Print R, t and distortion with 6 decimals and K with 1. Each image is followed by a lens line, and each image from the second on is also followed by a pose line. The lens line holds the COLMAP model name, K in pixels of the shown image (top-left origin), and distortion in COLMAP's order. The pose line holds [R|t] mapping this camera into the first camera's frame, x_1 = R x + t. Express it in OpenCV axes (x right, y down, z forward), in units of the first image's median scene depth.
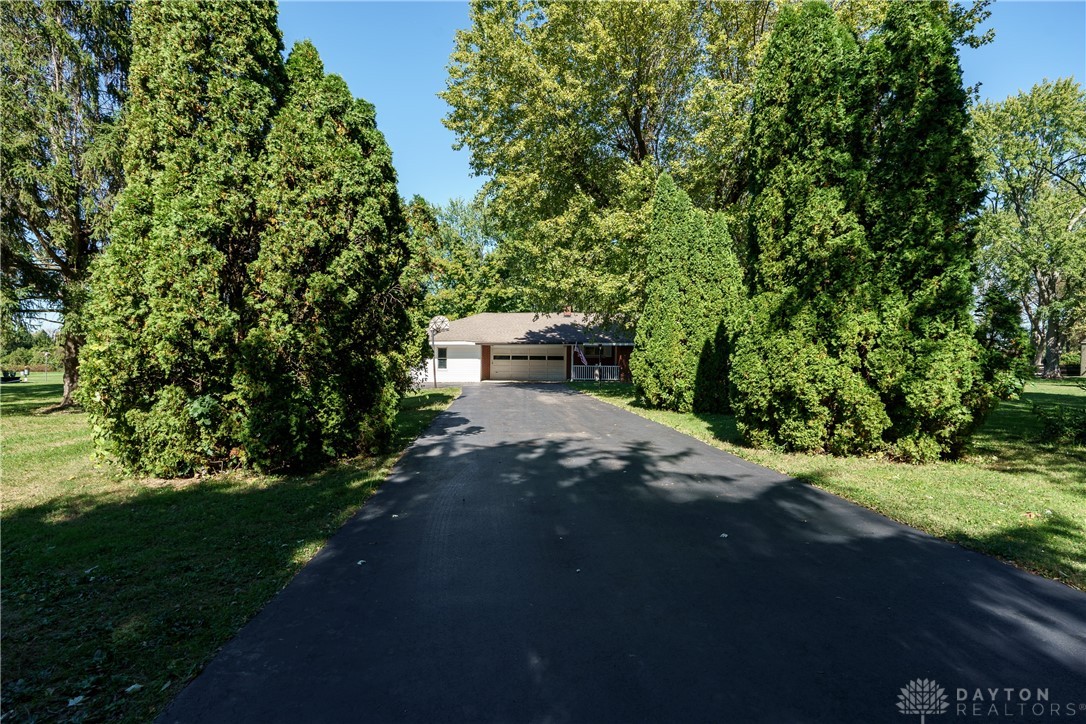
lens RADIAL K [[477.9, 0, 547.1], [0, 477.9, 366.5], [0, 0, 1]] dist [-0.001682, 0.000188]
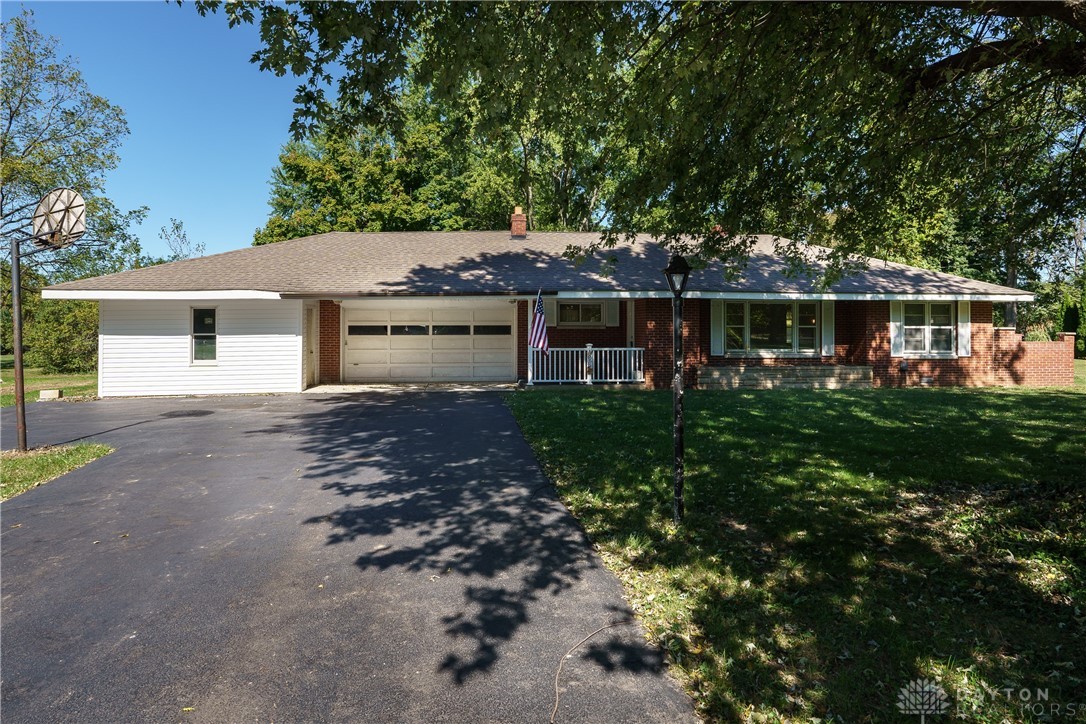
lens RADIAL K [[488.9, 0, 542.4], [0, 488.9, 322.5], [0, 0, 1]] dist [-0.001607, 0.000062]
pose [[0.998705, -0.012864, 0.049227, 0.039592], [0.014266, 0.999500, -0.028233, -0.009735], [-0.048839, 0.028898, 0.998389, 0.477449]]
